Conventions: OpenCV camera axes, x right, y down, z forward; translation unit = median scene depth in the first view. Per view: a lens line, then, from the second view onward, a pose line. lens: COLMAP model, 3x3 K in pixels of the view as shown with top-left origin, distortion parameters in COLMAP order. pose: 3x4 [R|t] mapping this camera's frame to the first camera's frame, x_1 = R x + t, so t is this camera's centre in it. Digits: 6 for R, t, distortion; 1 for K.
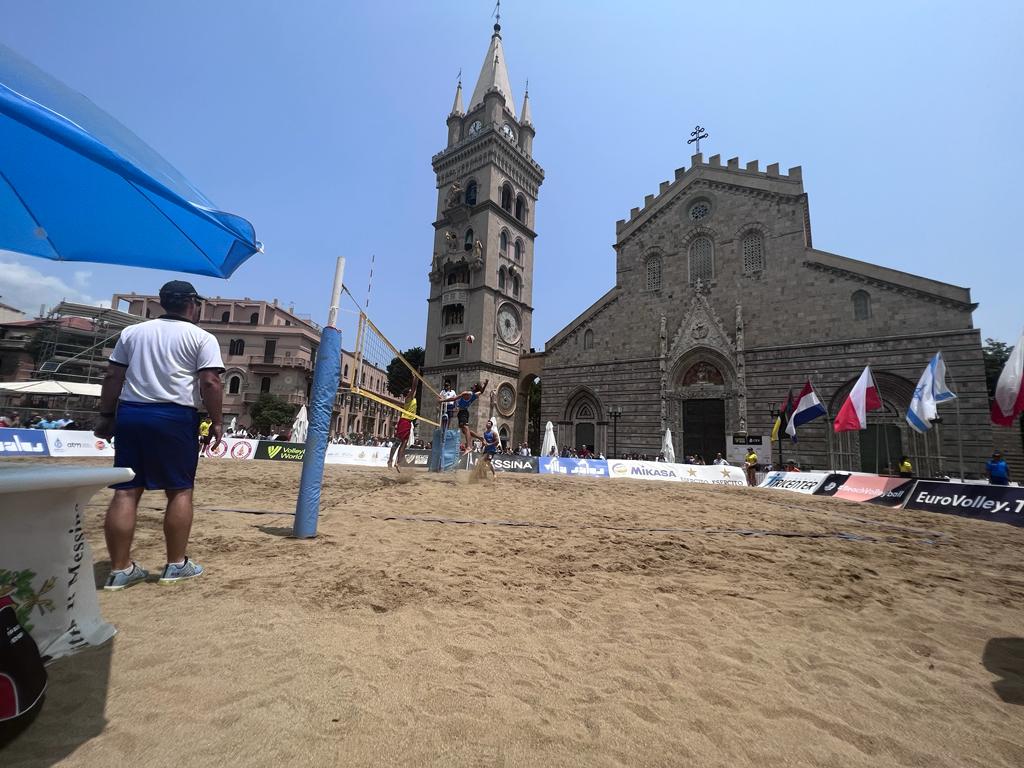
lens RADIAL K [[412.6, 0, 510.8], [0, 412.6, 384.5], [0, 0, 1]] dist [-0.002005, 0.001750]
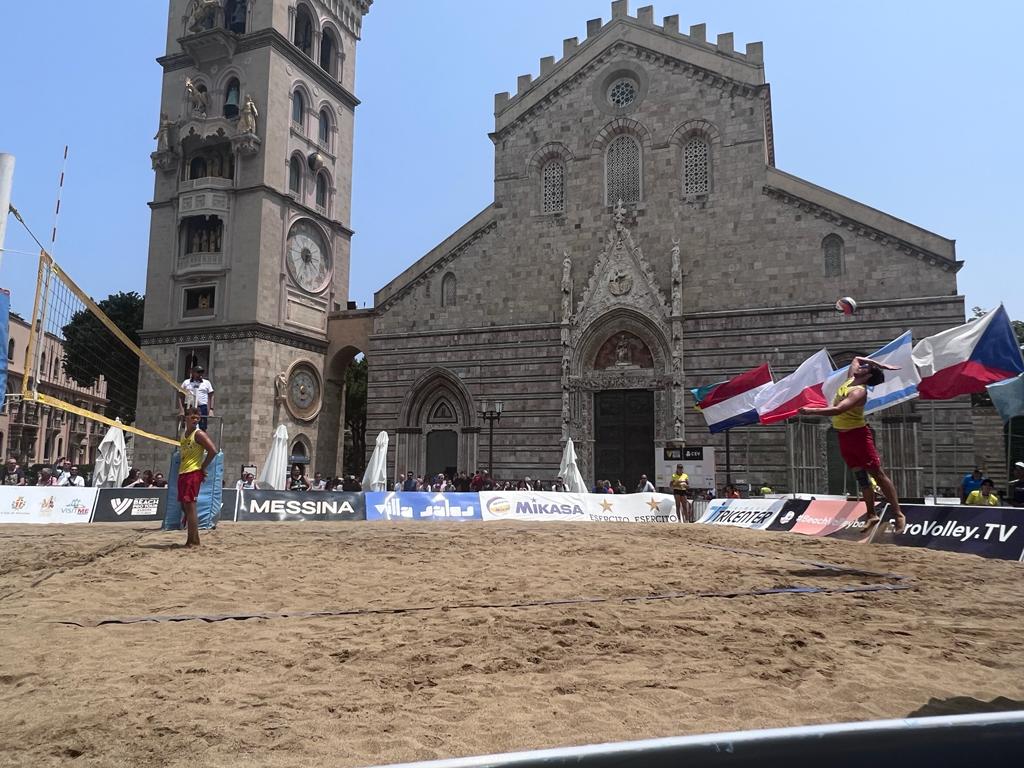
lens RADIAL K [[705.9, 0, 510.4], [0, 705.9, 386.3], [0, 0, 1]] dist [0.001731, -0.003165]
pose [[0.962232, -0.002053, 0.272222, -0.003202], [-0.006916, 0.999464, 0.031983, -0.004270], [-0.272142, -0.032658, 0.961703, -0.008609]]
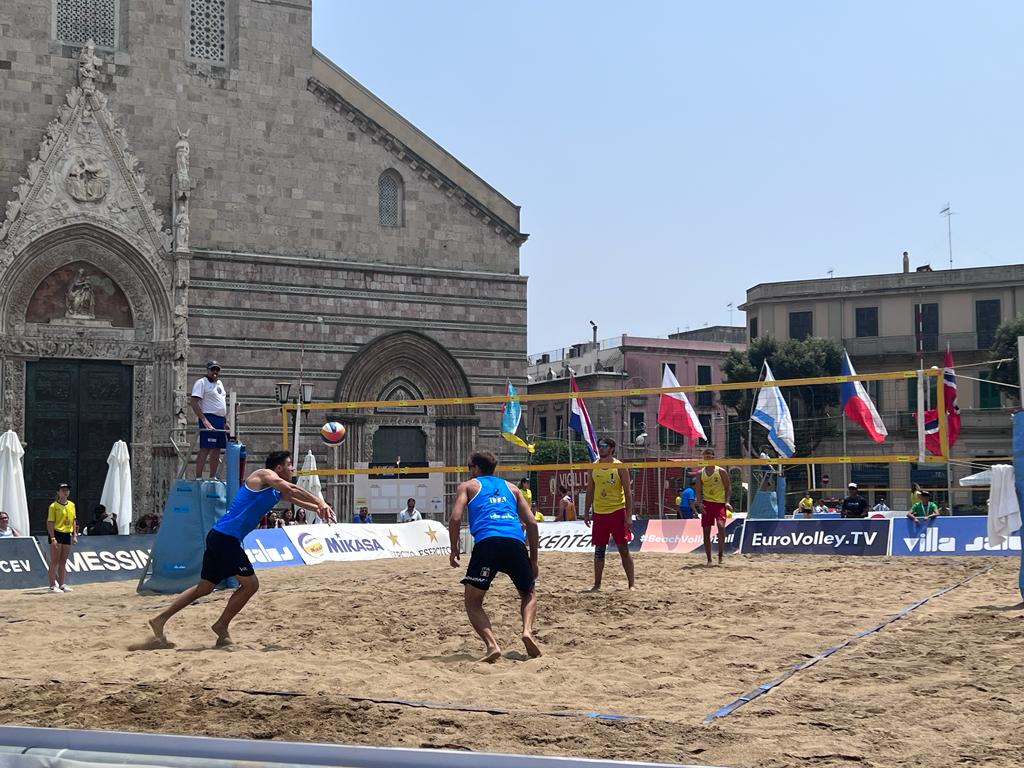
lens RADIAL K [[1280.7, 0, 531.6], [0, 1280.7, 409.0], [0, 0, 1]] dist [0.062122, 0.000000]
pose [[0.454729, 0.006386, 0.890607, -0.415019], [-0.102243, 0.993737, 0.045078, -0.016637], [-0.884742, -0.111557, 0.452534, 0.068555]]
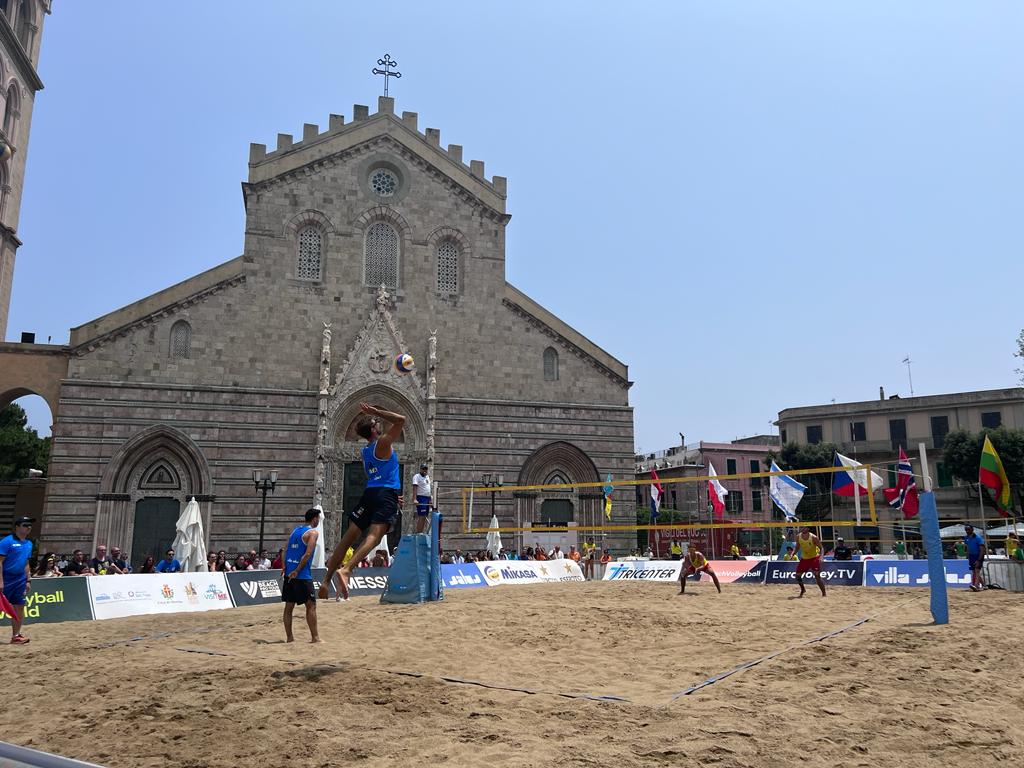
lens RADIAL K [[765.2, 0, 526.0], [0, 765.2, 393.0], [0, 0, 1]] dist [0.090110, -0.105317]
pose [[0.590710, 0.101164, 0.800517, -0.400704], [-0.086467, 0.994333, -0.061853, -0.020531], [-0.802238, -0.032681, 0.596110, 0.051386]]
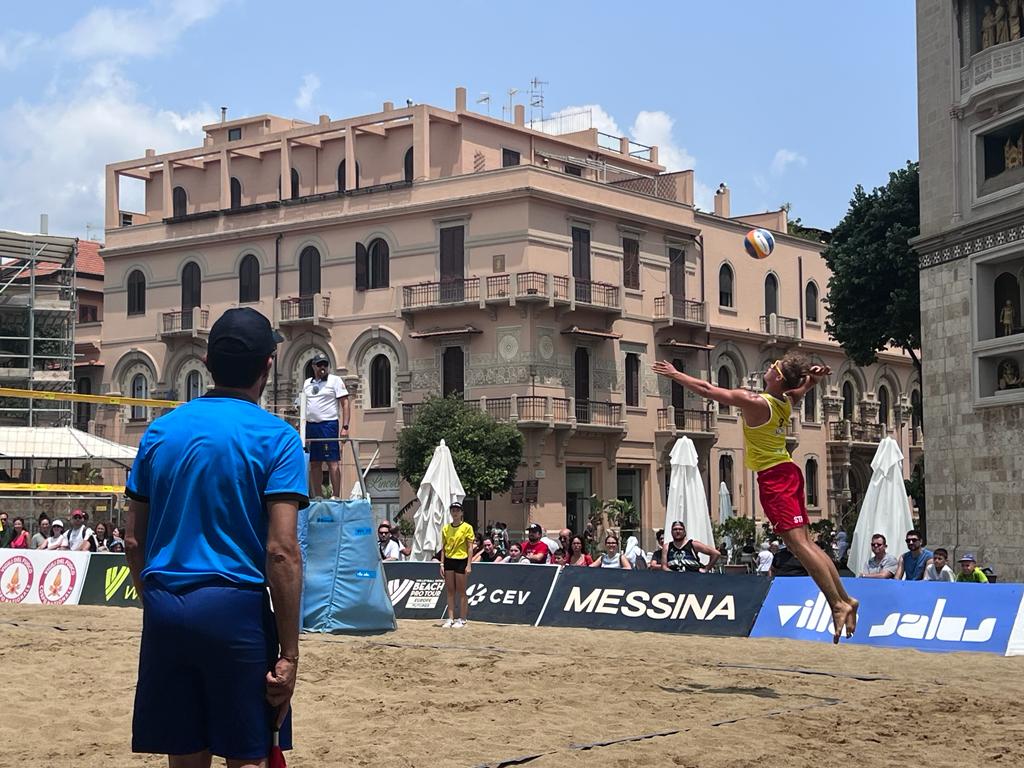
lens RADIAL K [[1677.0, 0, 503.4], [0, 1677.0, 386.6], [0, 0, 1]] dist [0.149693, 0.000000]
pose [[0.784221, -0.095190, -0.613137, 0.288590], [0.126079, 0.991994, 0.007251, 0.010732], [0.607537, -0.082990, 0.789944, 0.017928]]
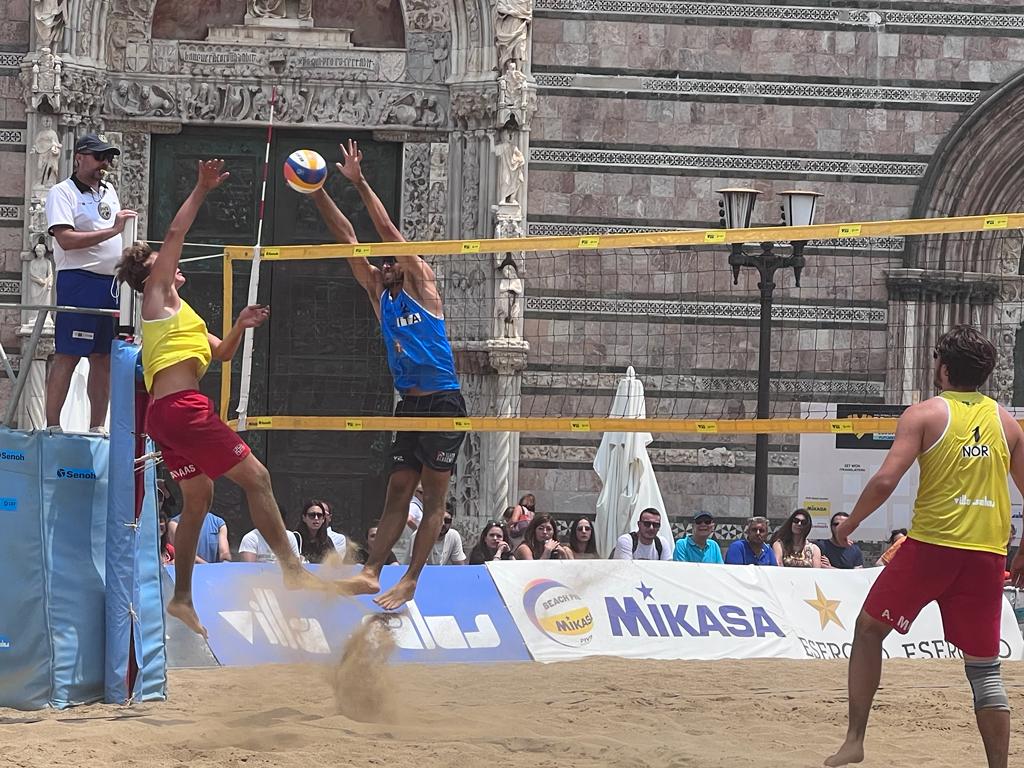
lens RADIAL K [[3459.1, 0, 505.5], [0, 3459.1, 379.0], [0, 0, 1]] dist [-0.084258, 0.000000]
pose [[0.739279, -0.010157, 0.673323, -0.346427], [-0.091320, 0.989137, 0.115187, -0.029499], [-0.667179, -0.146644, 0.730320, -0.027023]]
